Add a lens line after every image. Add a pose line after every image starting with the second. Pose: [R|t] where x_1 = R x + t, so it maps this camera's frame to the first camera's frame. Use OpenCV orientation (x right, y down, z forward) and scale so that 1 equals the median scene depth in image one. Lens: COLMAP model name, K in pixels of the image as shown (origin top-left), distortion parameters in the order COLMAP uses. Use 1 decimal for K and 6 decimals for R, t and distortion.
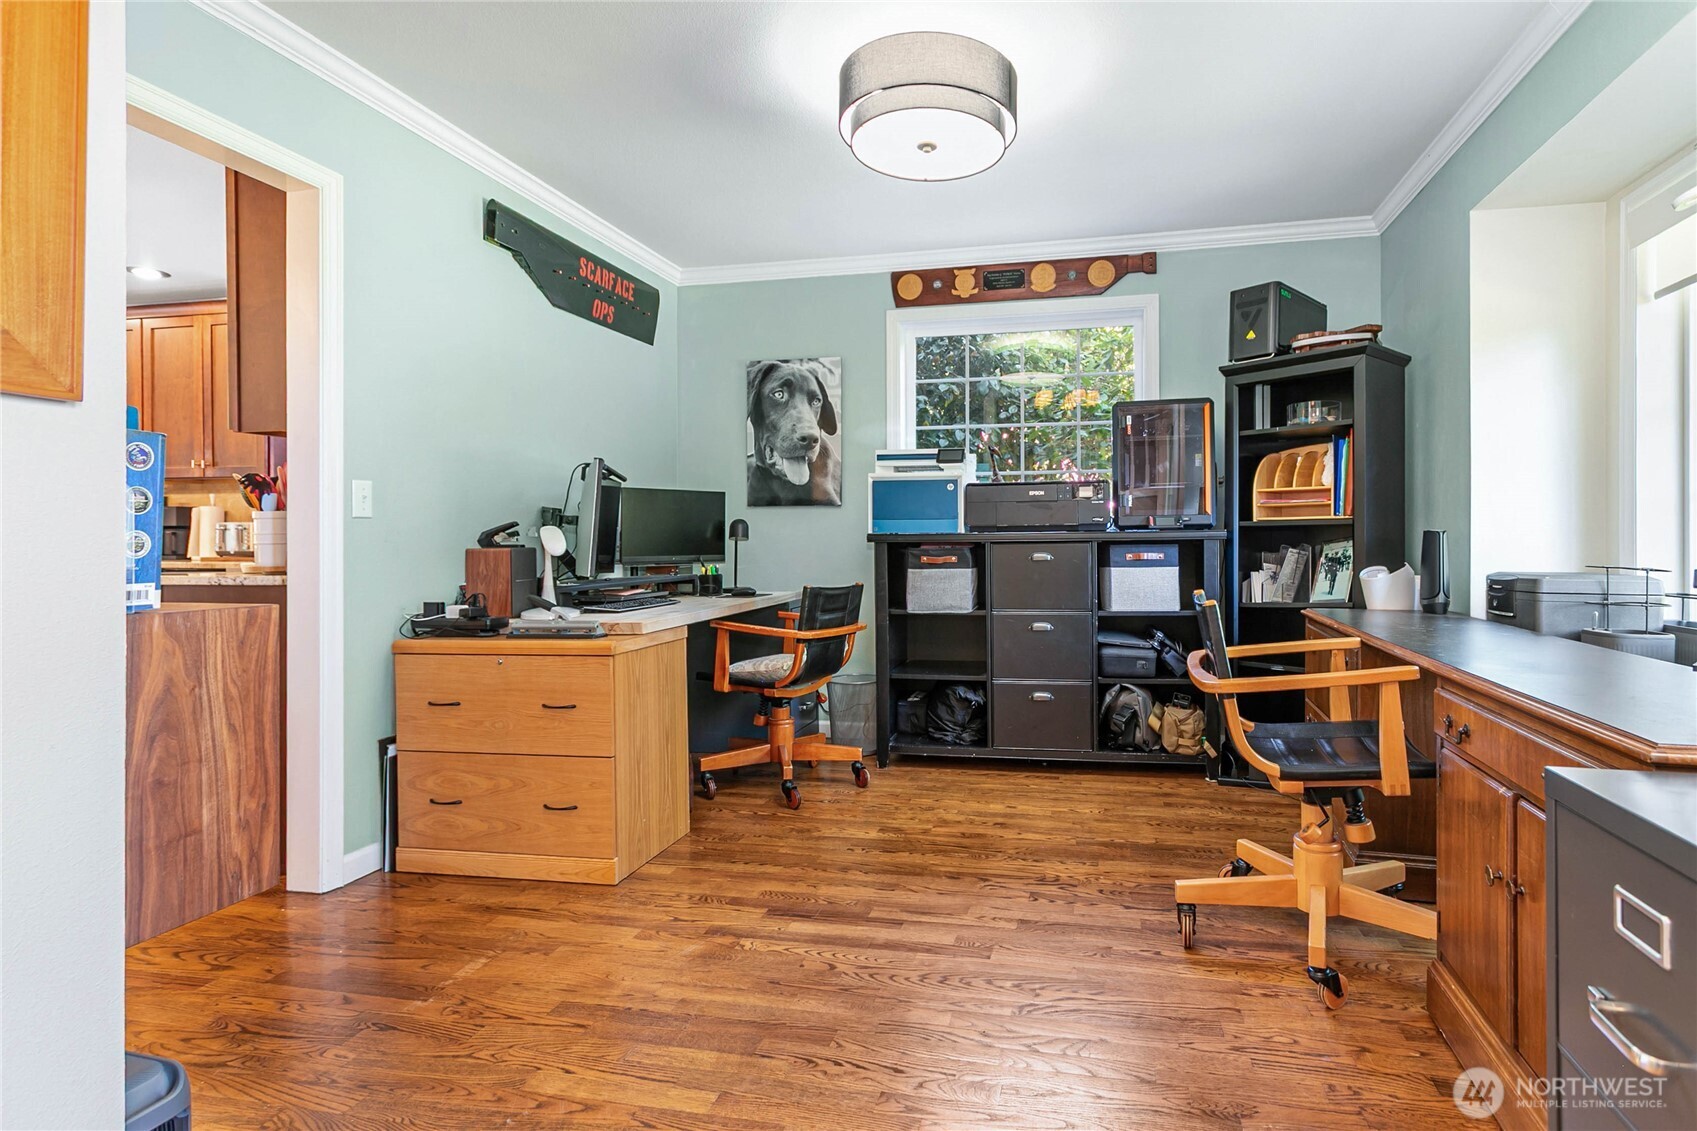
lens RADIAL K [[805.7, 0, 927.0], [0, 805.7, 544.7], [0, 0, 1]] dist [-0.007049, 0.002528]
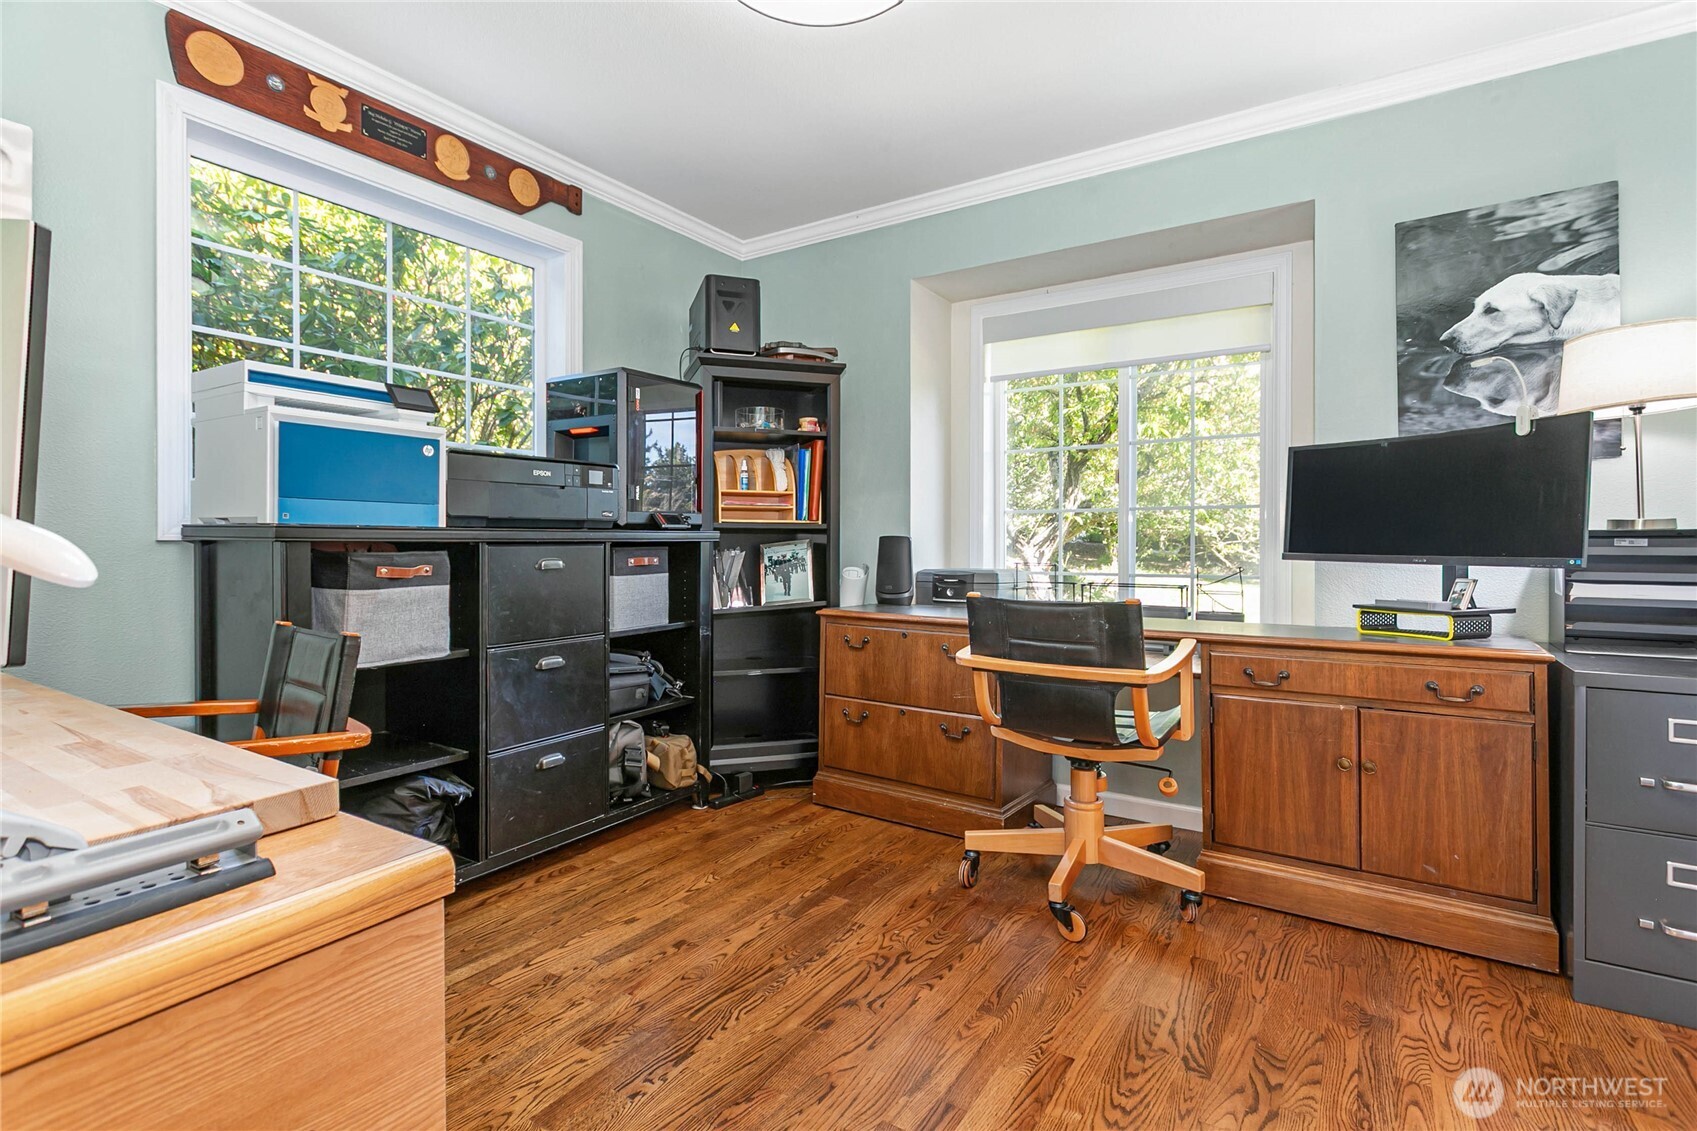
lens RADIAL K [[805.7, 0, 848.0], [0, 805.7, 551.6], [0, 0, 1]] dist [-0.007049, 0.002528]
pose [[0.390853, -0.002241, 0.920451, -0.407264], [-0.001810, 0.999993, 0.003203, 0.001300], [-0.920452, -0.002918, 0.390846, 0.483408]]
